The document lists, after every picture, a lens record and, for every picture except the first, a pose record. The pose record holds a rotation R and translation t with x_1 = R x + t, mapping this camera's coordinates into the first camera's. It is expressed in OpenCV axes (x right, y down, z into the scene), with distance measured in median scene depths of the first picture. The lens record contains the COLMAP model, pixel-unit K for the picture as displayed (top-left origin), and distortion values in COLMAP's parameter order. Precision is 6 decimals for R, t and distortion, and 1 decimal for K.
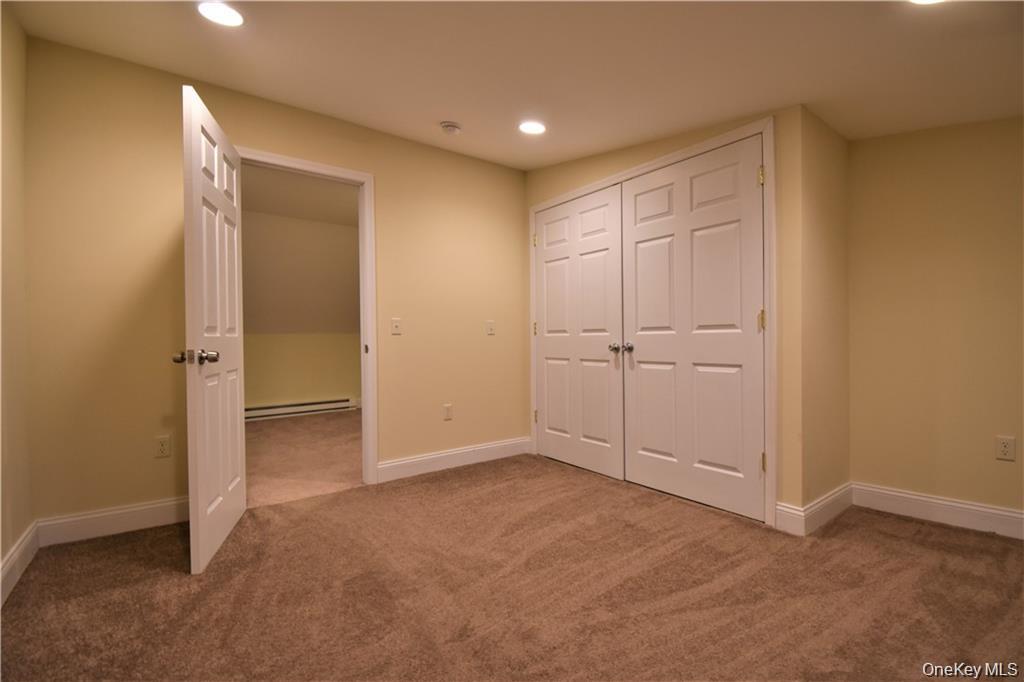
lens RADIAL K [[457.4, 0, 515.4], [0, 457.4, 341.9], [0, 0, 1]] dist [-0.002399, -0.000326]
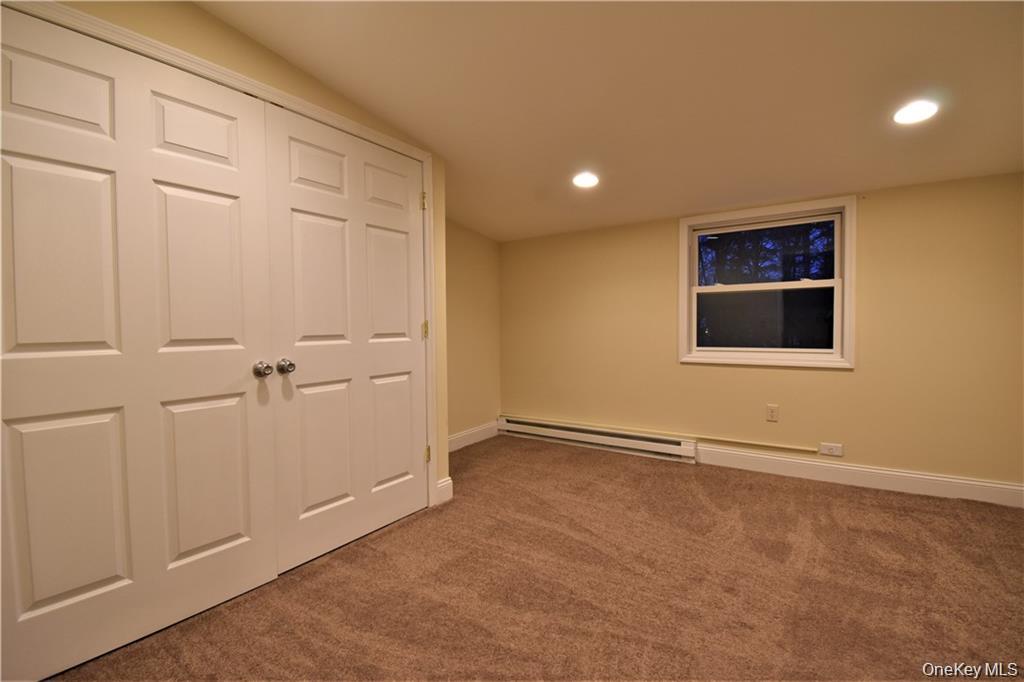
lens RADIAL K [[457.4, 0, 514.8], [0, 457.4, 340.0], [0, 0, 1]] dist [-0.002399, -0.000326]
pose [[-0.309217, -0.017598, 0.950829, -0.481822], [0.019522, 0.999501, 0.024848, -0.036413], [-0.950791, 0.026245, -0.308719, 0.910789]]
